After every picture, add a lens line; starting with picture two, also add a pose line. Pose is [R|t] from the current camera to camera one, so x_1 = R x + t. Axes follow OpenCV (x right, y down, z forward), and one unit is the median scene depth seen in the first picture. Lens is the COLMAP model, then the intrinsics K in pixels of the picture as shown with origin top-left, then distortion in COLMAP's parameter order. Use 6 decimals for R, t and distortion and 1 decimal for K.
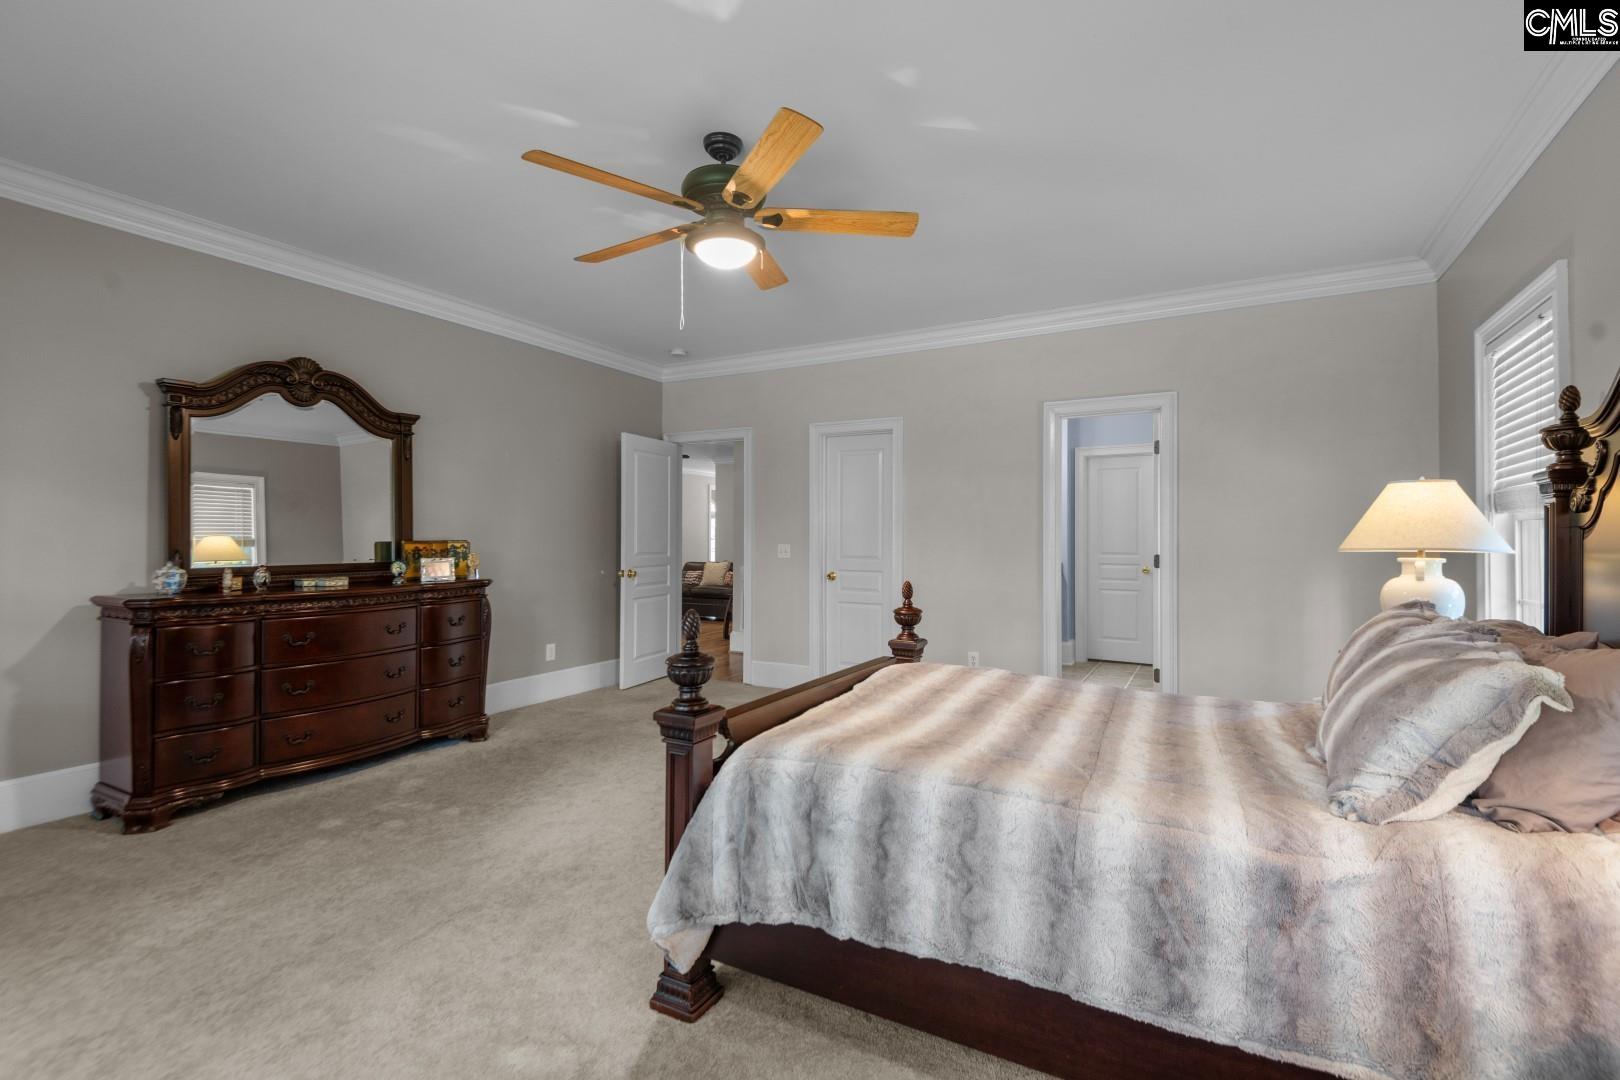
lens RADIAL K [[741.5, 0, 820.9], [0, 741.5, 536.9], [0, 0, 1]] dist [0.029444, -0.000725]
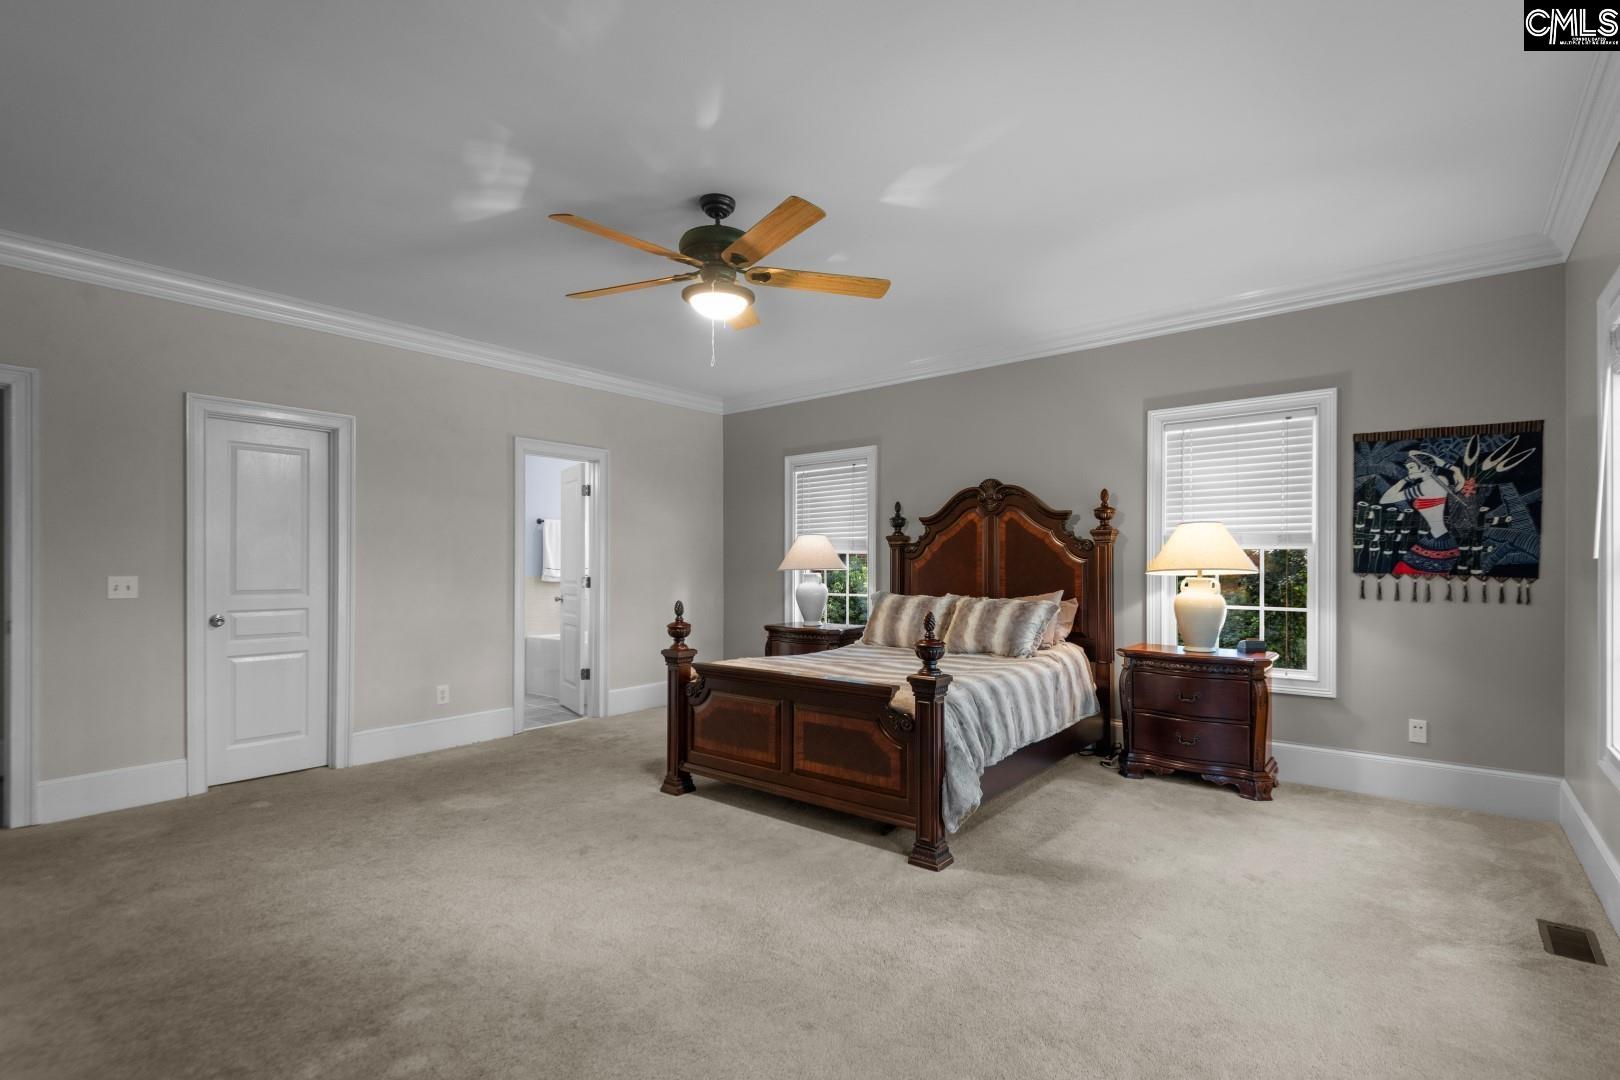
lens RADIAL K [[741.5, 0, 833.2], [0, 741.5, 561.7], [0, 0, 1]] dist [0.029444, -0.000725]
pose [[0.184561, -0.001815, 0.982819, -1.002292], [0.001375, 0.999998, 0.001588, -0.004137], [-0.982820, 0.001058, 0.184563, 0.530627]]
